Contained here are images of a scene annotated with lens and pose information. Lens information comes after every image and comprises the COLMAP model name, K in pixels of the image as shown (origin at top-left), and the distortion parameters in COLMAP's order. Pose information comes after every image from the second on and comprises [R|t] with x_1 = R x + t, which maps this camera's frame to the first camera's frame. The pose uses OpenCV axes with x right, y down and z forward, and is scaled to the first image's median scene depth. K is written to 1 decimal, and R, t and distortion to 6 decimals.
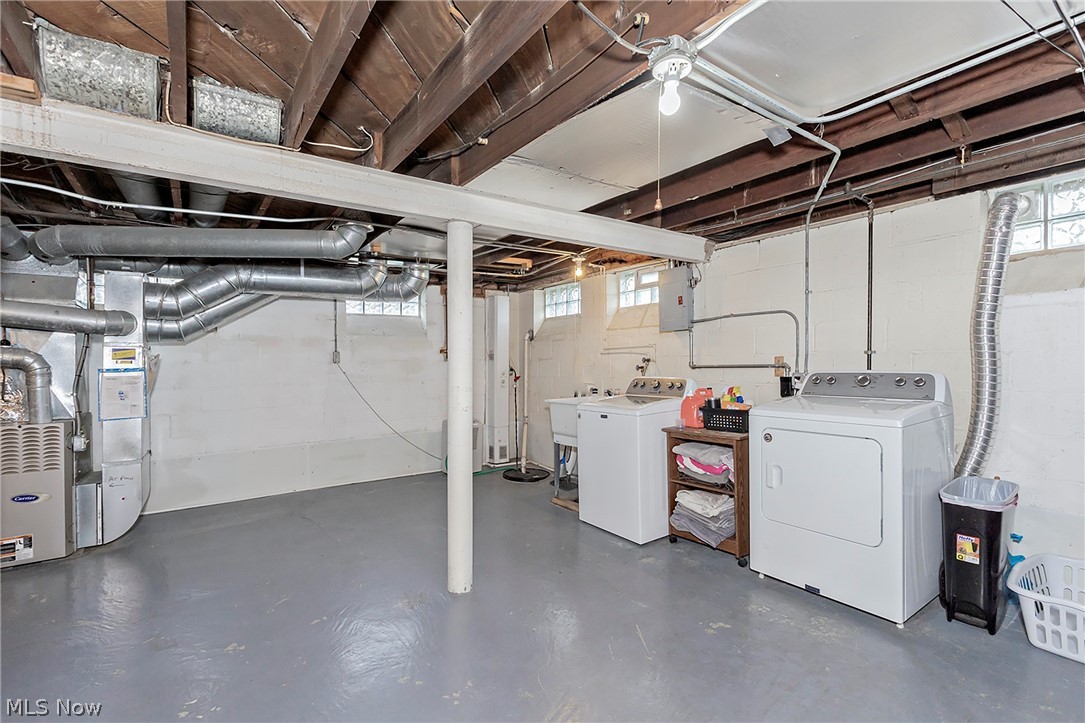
lens RADIAL K [[495.6, 0, 537.3], [0, 495.6, 358.2], [0, 0, 1]] dist [-0.000233, 0.000069]
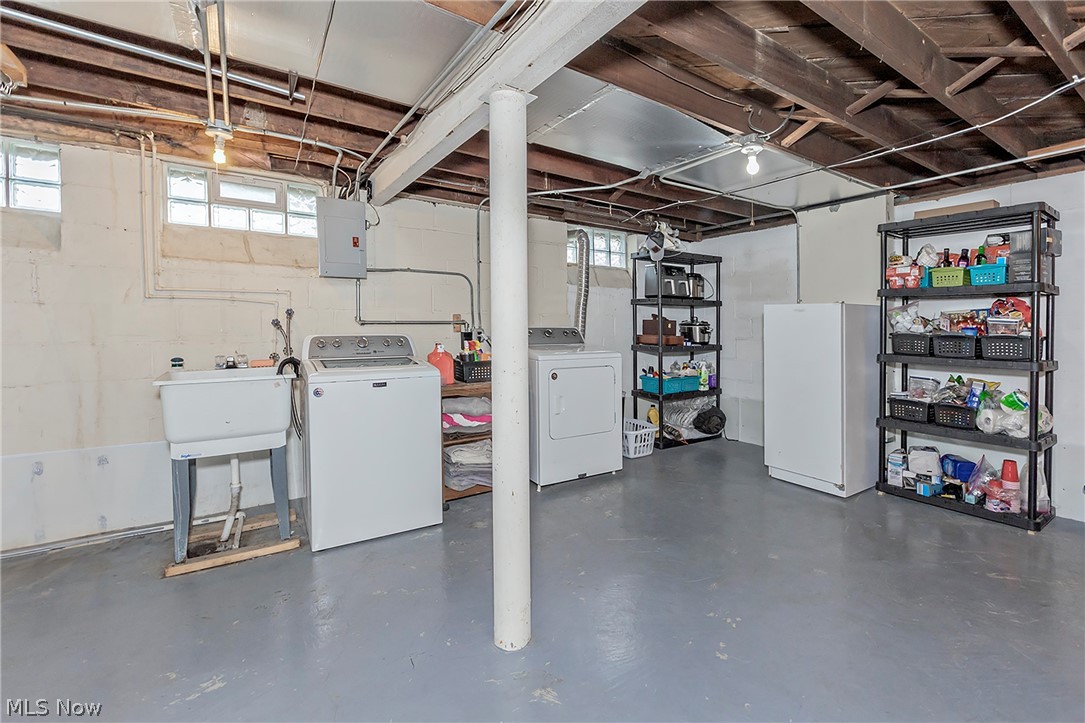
lens RADIAL K [[540.8, 0, 542.8], [0, 540.8, 339.2], [0, 0, 1]] dist [-0.001780, -0.000181]
pose [[-0.019156, -0.001538, 0.999815, -0.758733], [-0.009743, 0.999952, 0.001351, 0.050762], [-0.999769, -0.009715, -0.019170, 0.858112]]
